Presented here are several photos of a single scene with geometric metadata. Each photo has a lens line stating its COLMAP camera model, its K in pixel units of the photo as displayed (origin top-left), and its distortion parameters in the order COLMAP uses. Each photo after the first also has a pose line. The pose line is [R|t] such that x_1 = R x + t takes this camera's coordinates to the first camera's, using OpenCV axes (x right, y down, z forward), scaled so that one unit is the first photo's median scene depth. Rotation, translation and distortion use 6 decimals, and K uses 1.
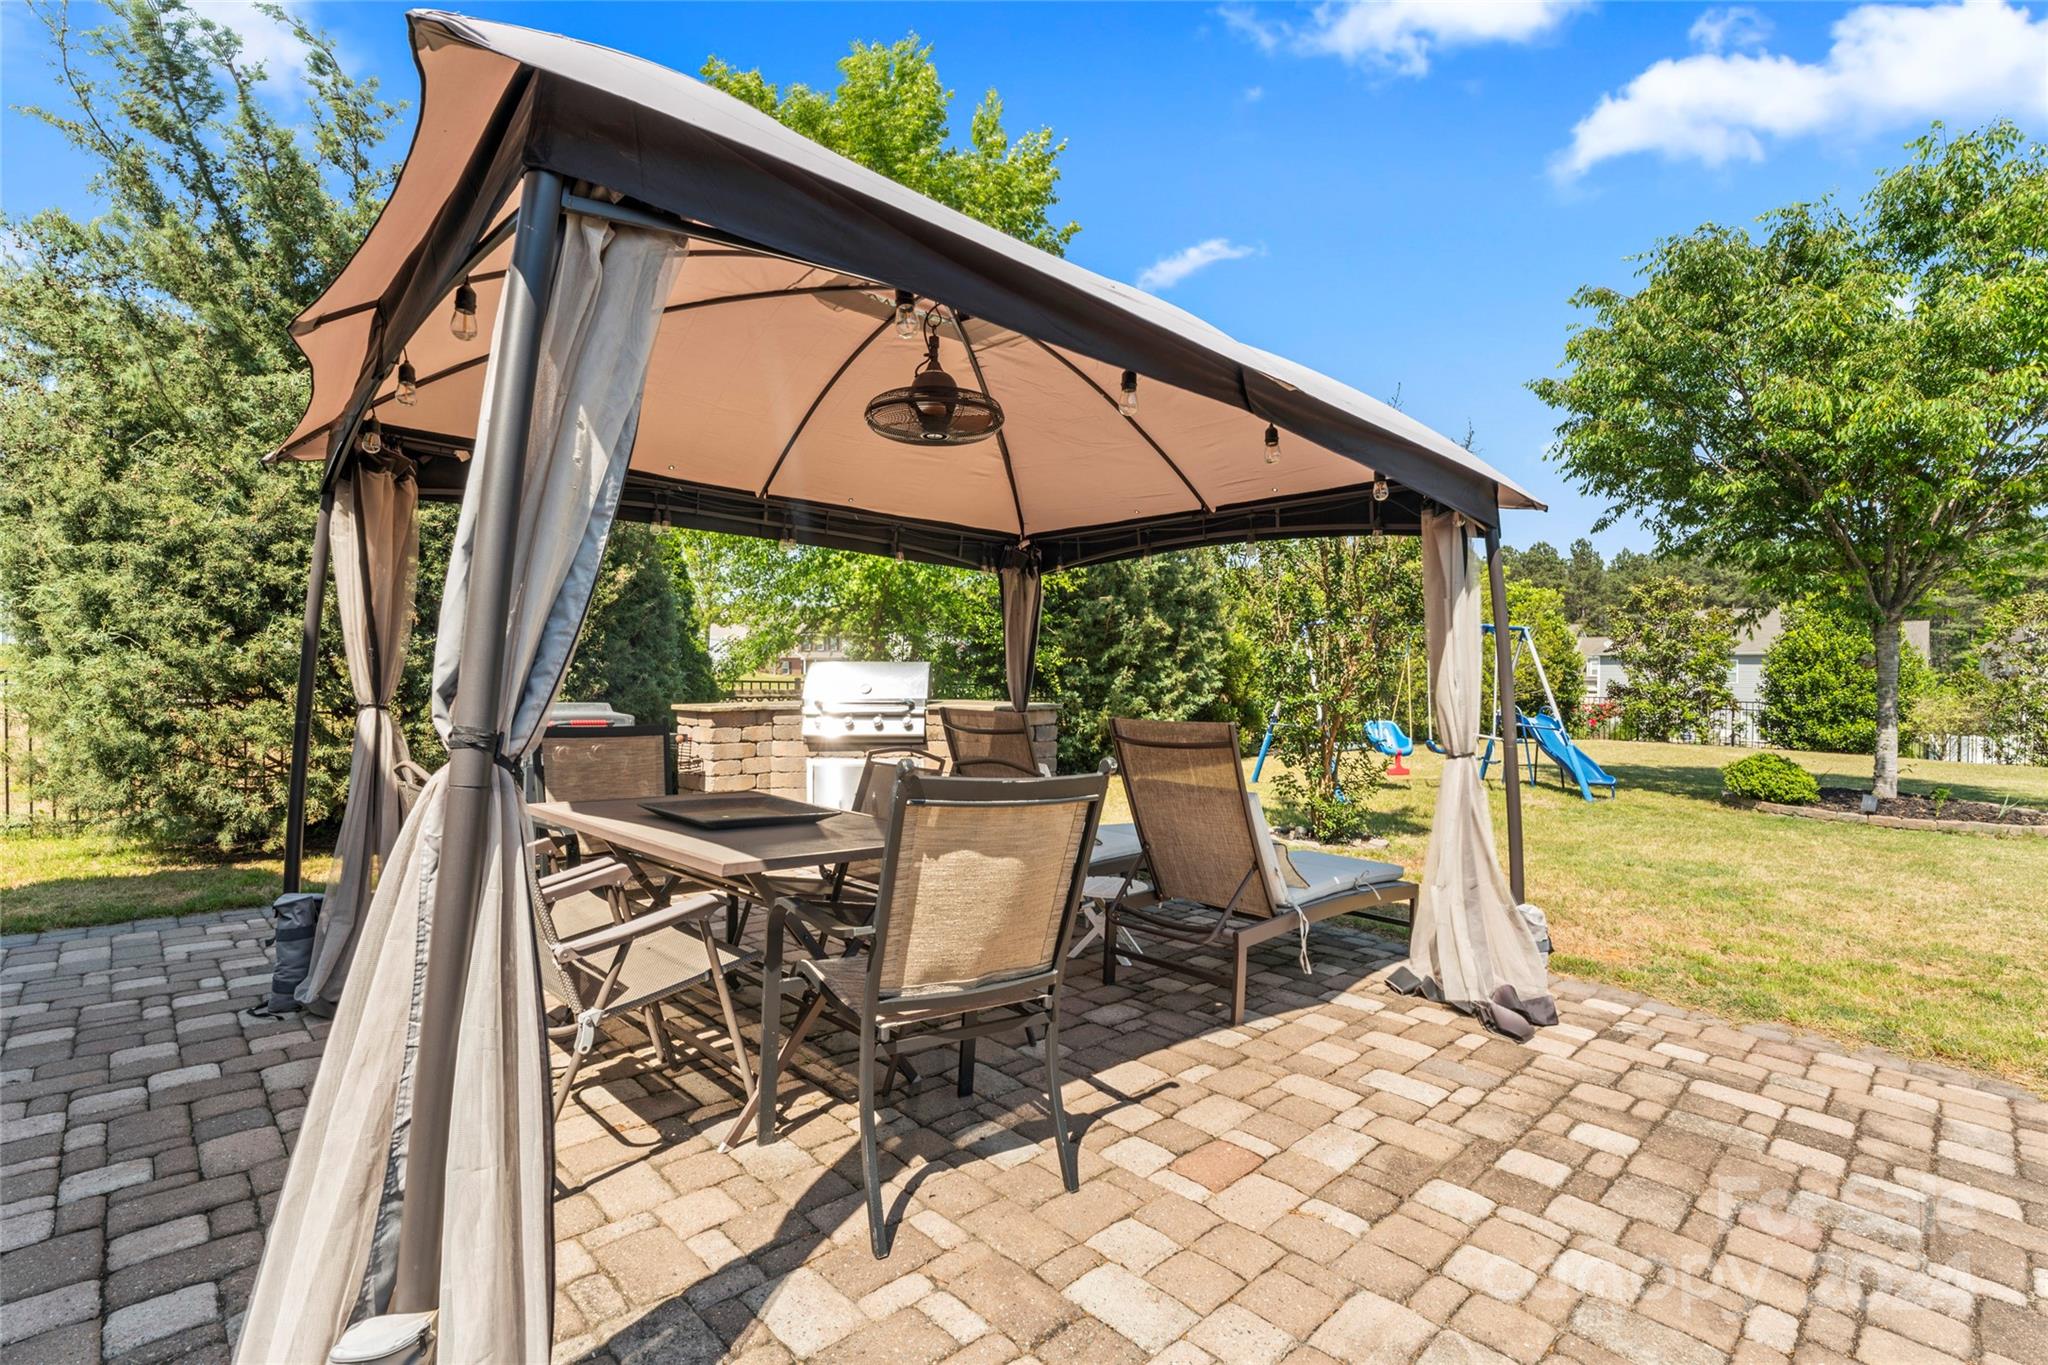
lens RADIAL K [[928.2, 0, 1024.0], [0, 928.2, 682.5], [0, 0, 1]] dist [0.016444, 0.000155]
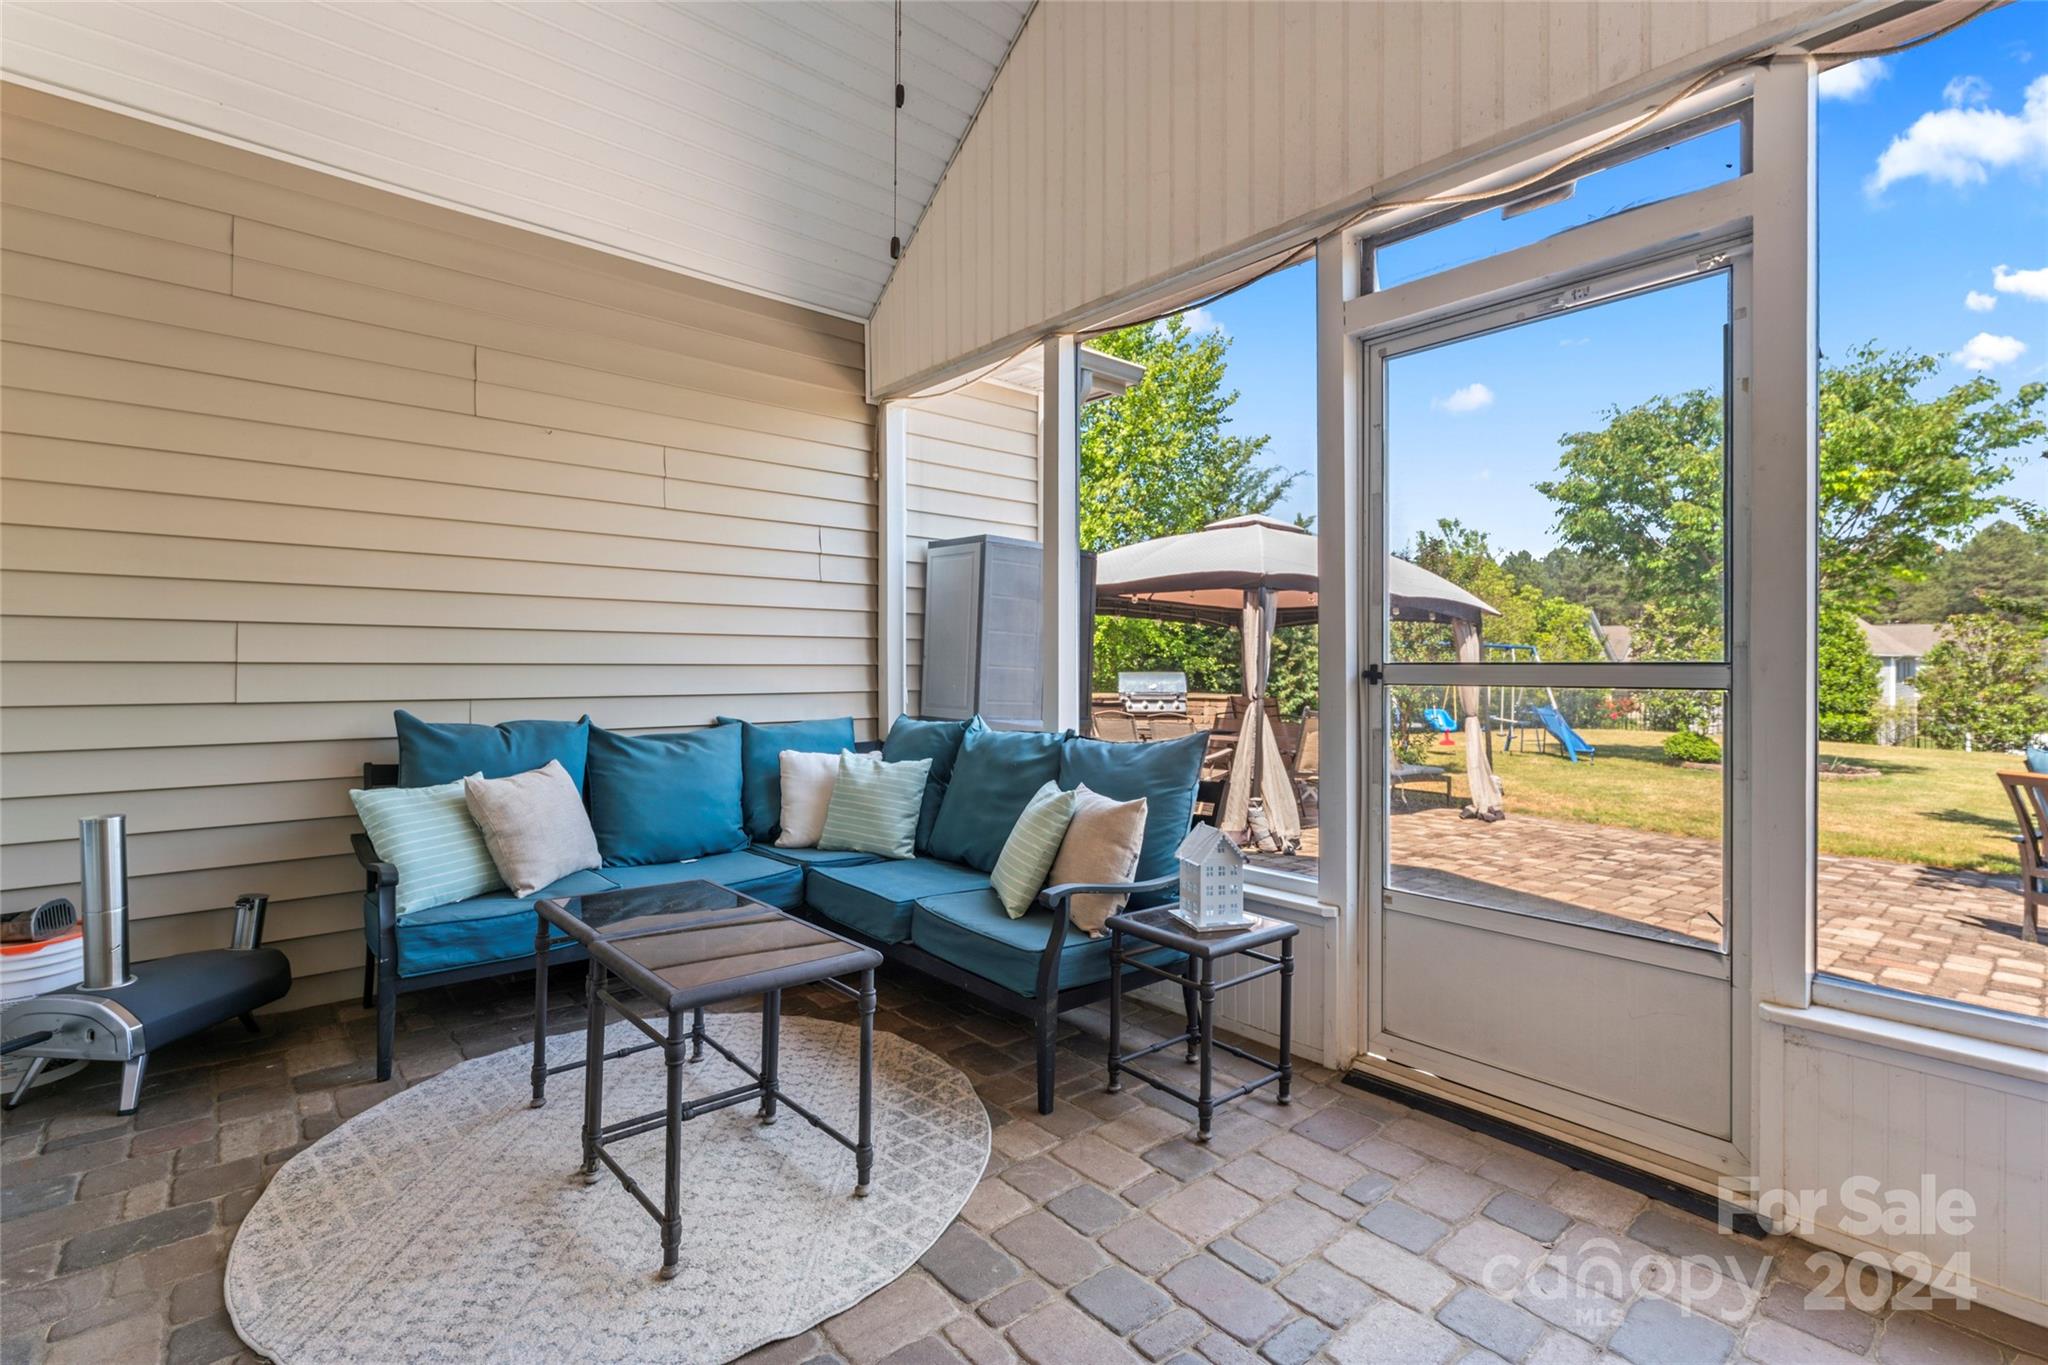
lens RADIAL K [[924.9, 0, 1022.7], [0, 924.9, 667.2], [0, 0, 1]] dist [-0.001785, 0.001013]
pose [[0.998434, 0.002036, -0.055899, -0.162120], [-0.002872, 0.999885, -0.014883, -0.001916], [0.055863, 0.015020, 0.998325, -0.432883]]
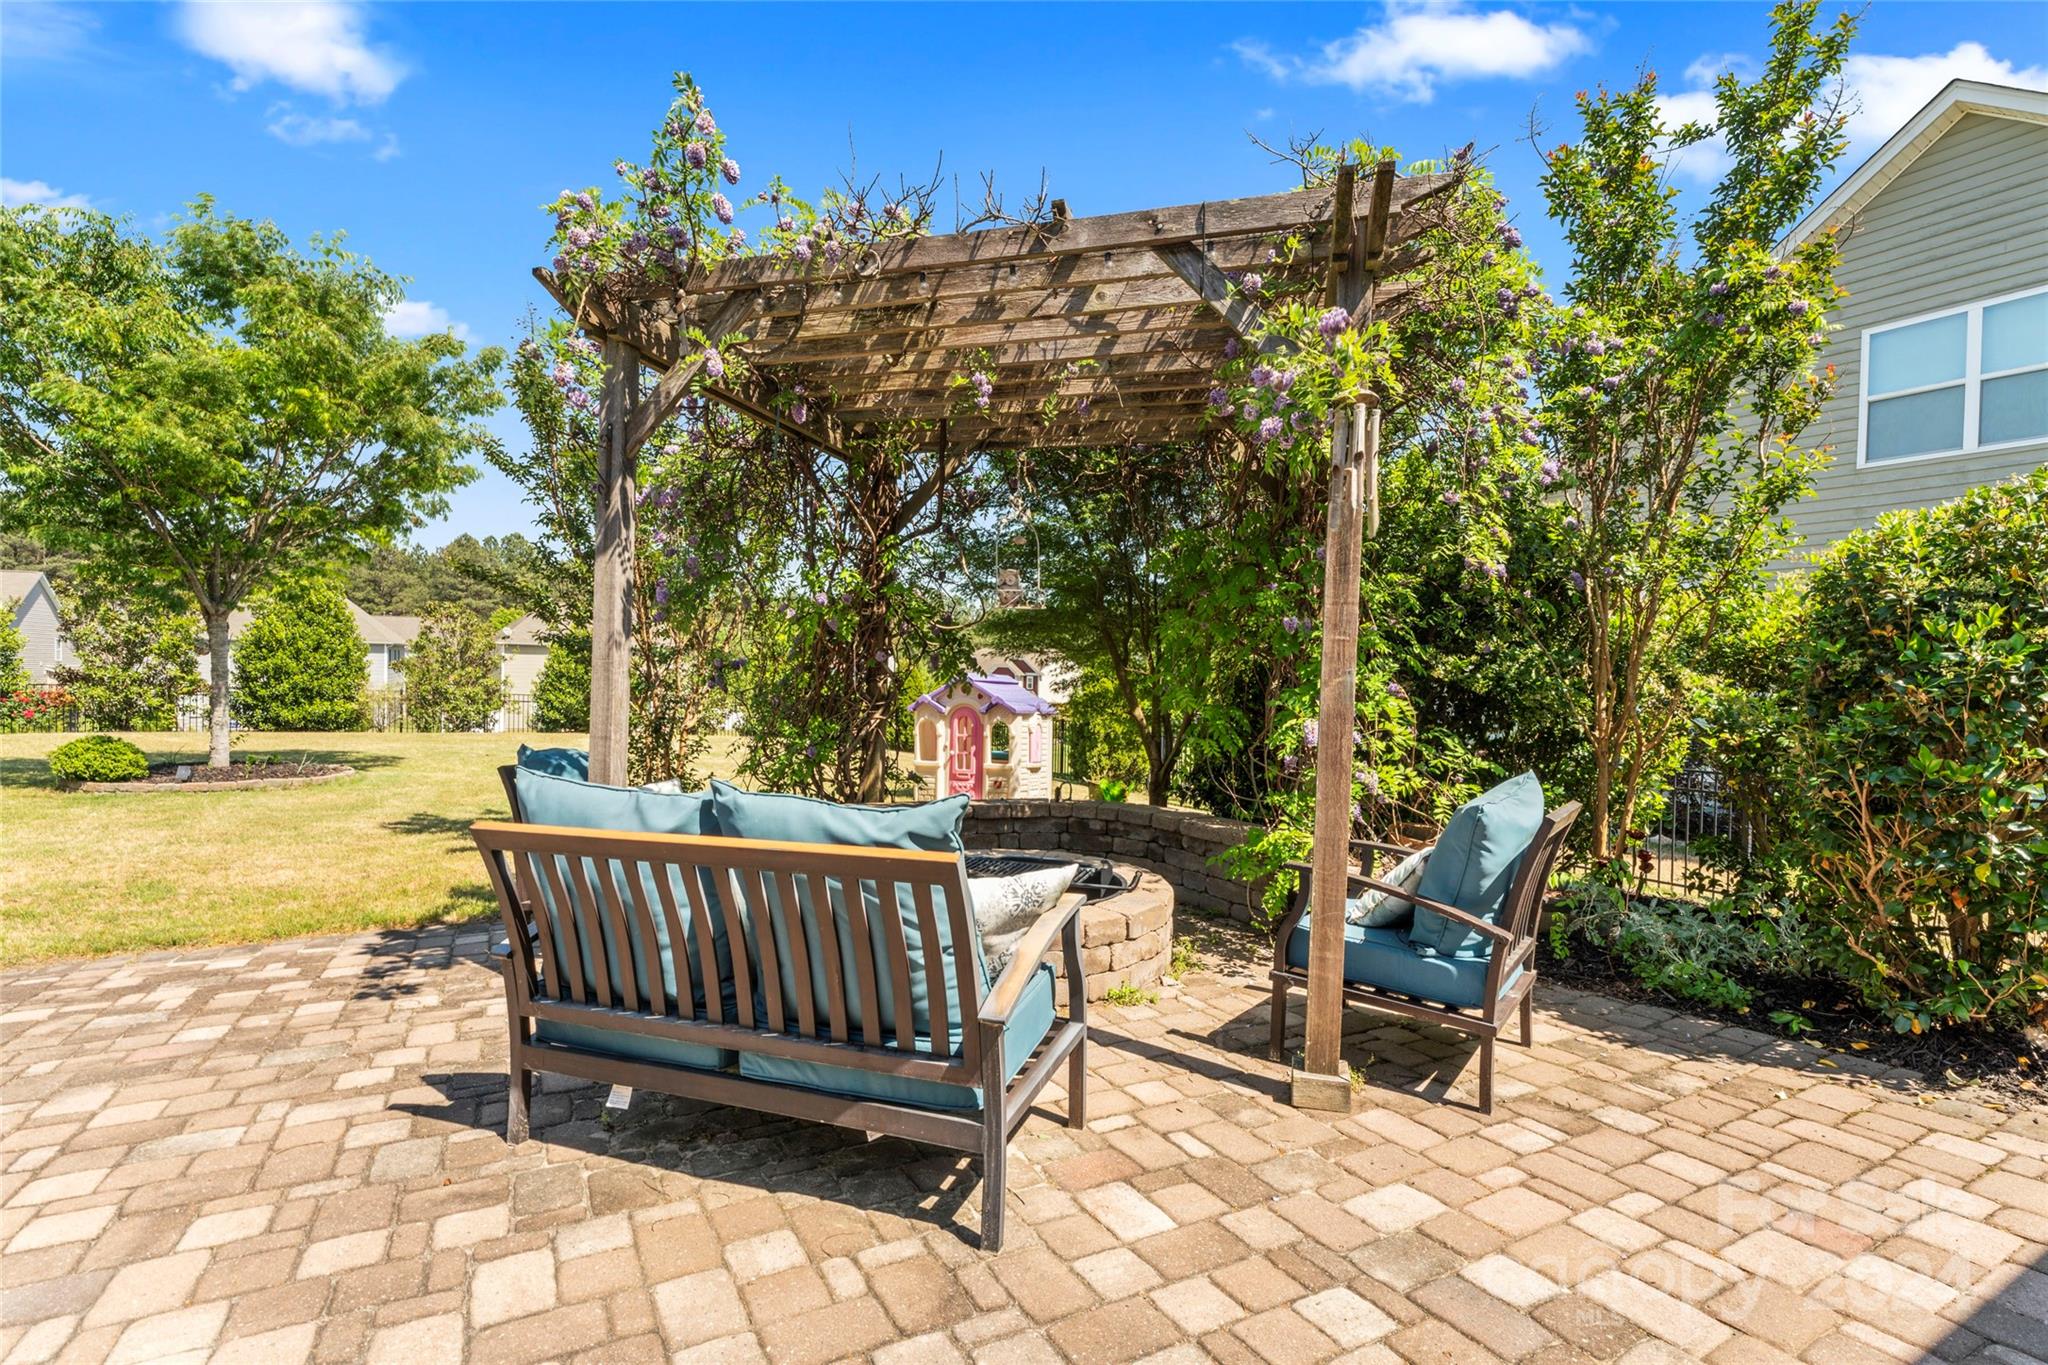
lens RADIAL K [[924.9, 0, 1024.0], [0, 924.9, 682.5], [0, 0, 1]] dist [-0.000544, 0.000598]
pose [[0.266554, -0.011516, 0.963751, 0.064552], [-0.001780, 0.999921, 0.012440, 0.002672], [-0.963818, -0.005031, 0.266513, -0.190284]]
